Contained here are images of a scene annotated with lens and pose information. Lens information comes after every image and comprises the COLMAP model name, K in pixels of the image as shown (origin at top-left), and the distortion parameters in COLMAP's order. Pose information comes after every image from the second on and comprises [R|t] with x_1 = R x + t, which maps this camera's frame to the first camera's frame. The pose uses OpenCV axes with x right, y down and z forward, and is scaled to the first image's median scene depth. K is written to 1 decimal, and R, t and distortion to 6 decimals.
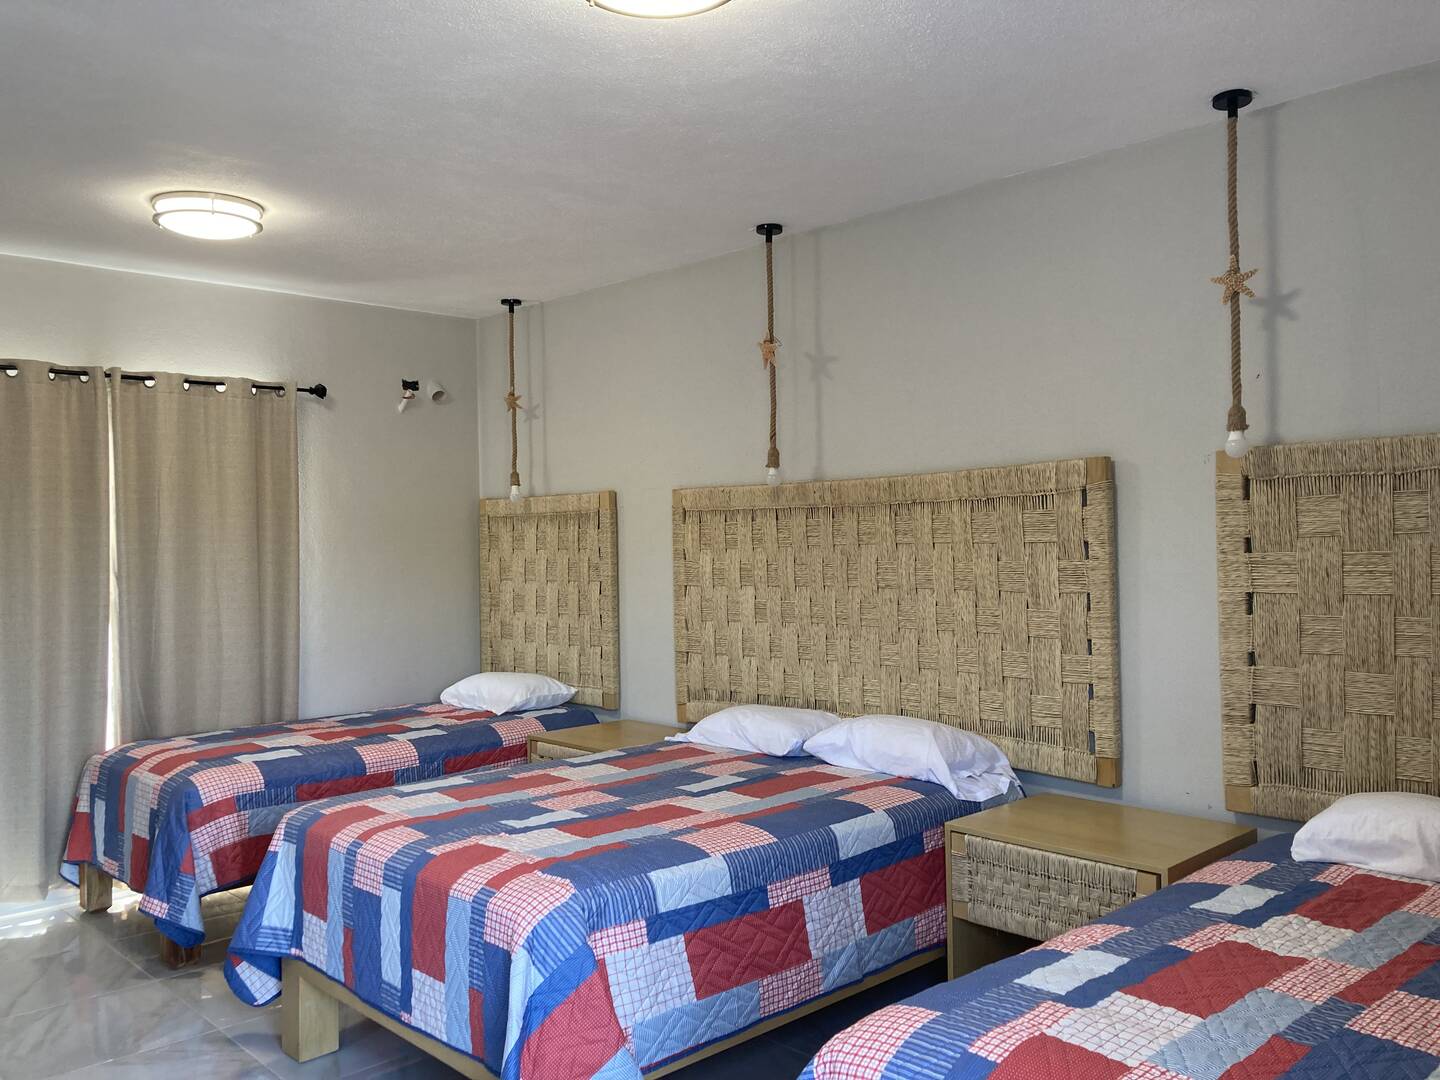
lens RADIAL K [[1202.8, 0, 718.1], [0, 1202.8, 534.2], [0, 0, 1]] dist [0.052163, -0.064380]
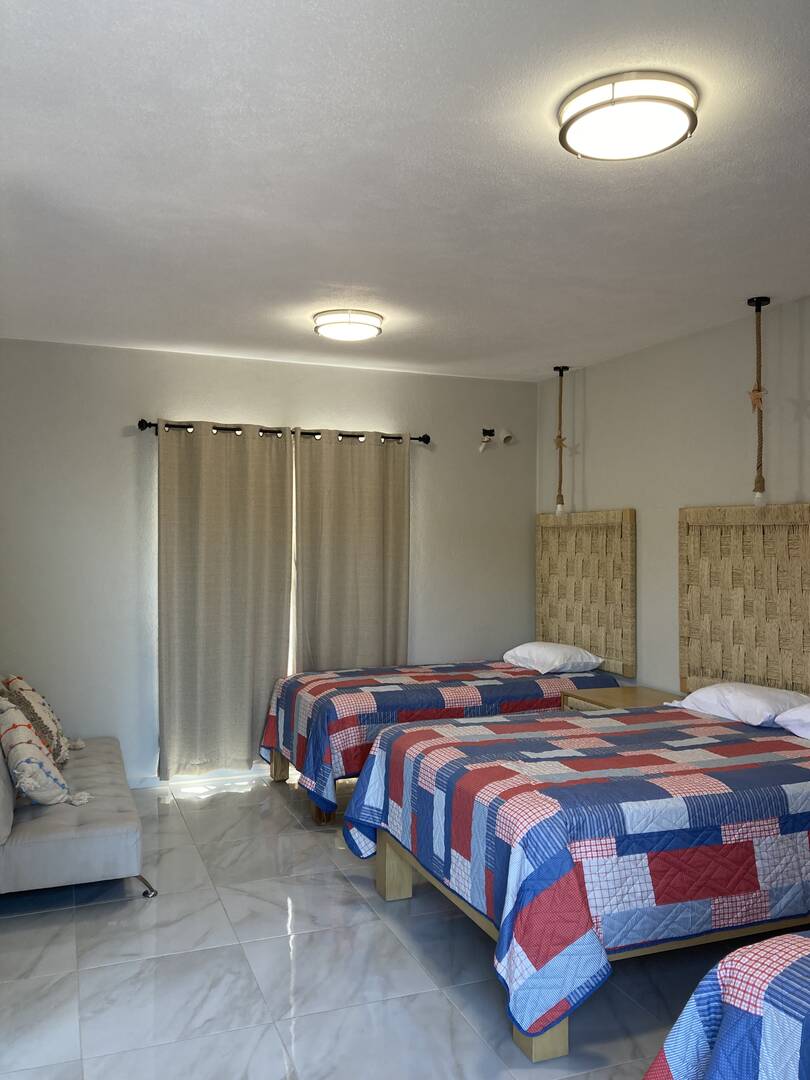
lens RADIAL K [[902.1, 0, 395.4], [0, 902.1, 533.9], [0, 0, 1]] dist [0.052163, -0.064380]
pose [[0.926477, 0.017879, -0.375927, 0.052375], [-0.019025, 0.999819, 0.000666, -0.006317], [0.375871, 0.006535, 0.926649, -0.009268]]
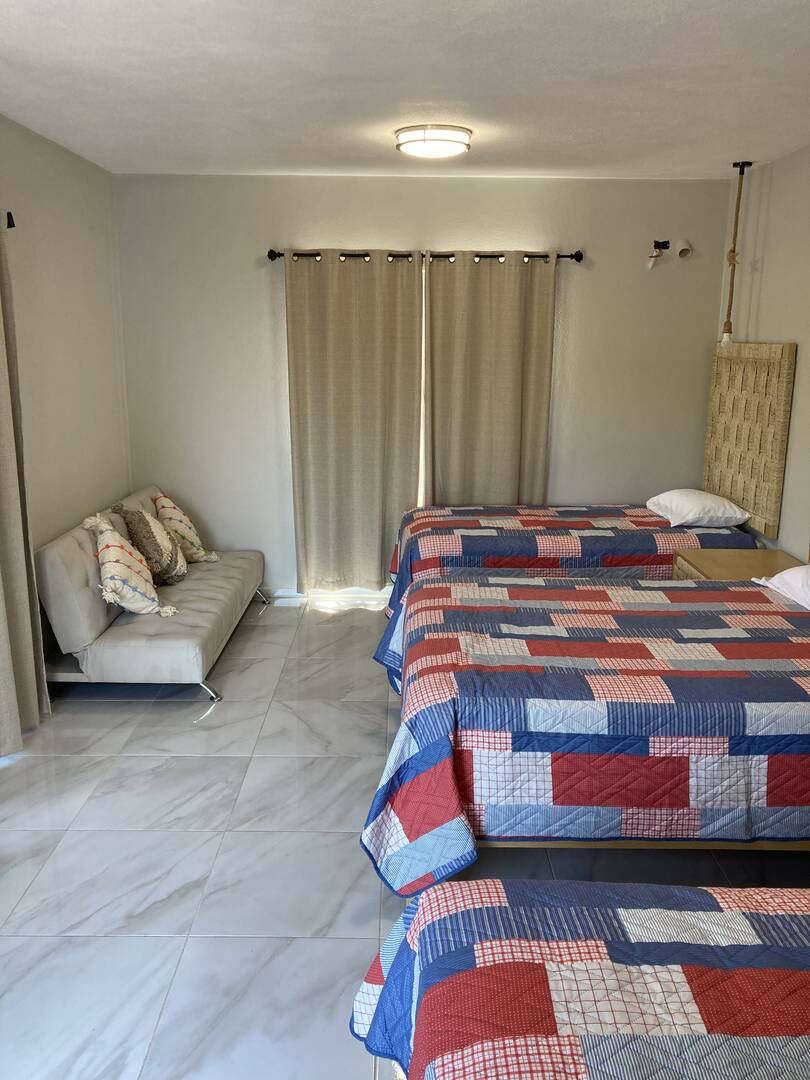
lens RADIAL K [[902.1, 0, 398.2], [0, 902.1, 537.2], [0, 0, 1]] dist [0.052163, -0.064380]
pose [[0.724108, 0.177901, -0.666347, 0.279940], [-0.018860, 0.970906, 0.238716, -0.067349], [0.689429, -0.160289, 0.706396, 0.168127]]
